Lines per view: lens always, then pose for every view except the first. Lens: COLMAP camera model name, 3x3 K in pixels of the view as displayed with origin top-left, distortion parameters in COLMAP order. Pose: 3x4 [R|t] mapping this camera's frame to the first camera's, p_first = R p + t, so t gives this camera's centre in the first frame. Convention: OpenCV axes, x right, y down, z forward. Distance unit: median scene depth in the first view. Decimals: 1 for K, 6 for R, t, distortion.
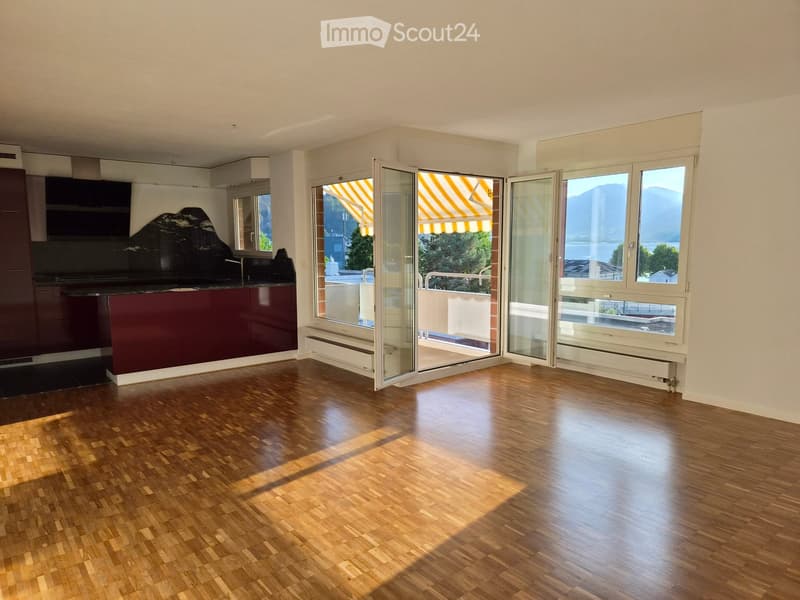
lens RADIAL K [[538.3, 0, 393.3], [0, 538.3, 302.9], [0, 0, 1]] dist [0.060372, -0.032253]
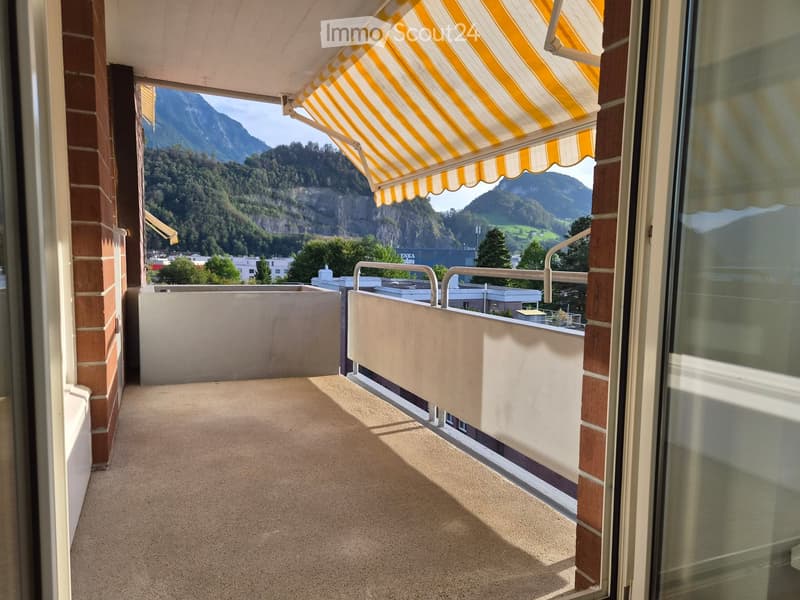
lens RADIAL K [[538.3, 0, 399.8], [0, 538.3, 304.1], [0, 0, 1]] dist [0.060372, -0.032253]
pose [[0.971067, 0.042618, -0.234974, 0.166183], [-0.048402, 0.998649, -0.018903, -0.025550], [0.233851, 0.029729, 0.971818, 0.780900]]
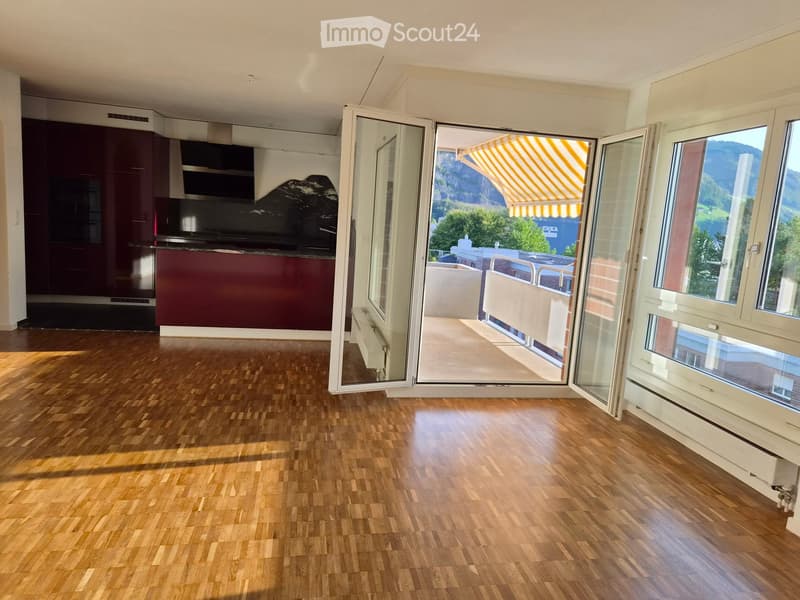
lens RADIAL K [[538.3, 0, 404.3], [0, 538.3, 294.4], [0, 0, 1]] dist [0.060372, -0.032253]
pose [[0.880242, 0.133134, -0.455467, 0.338207], [-0.127786, 0.990883, 0.042676, -0.028594], [0.456996, 0.020637, 0.889229, 0.262483]]
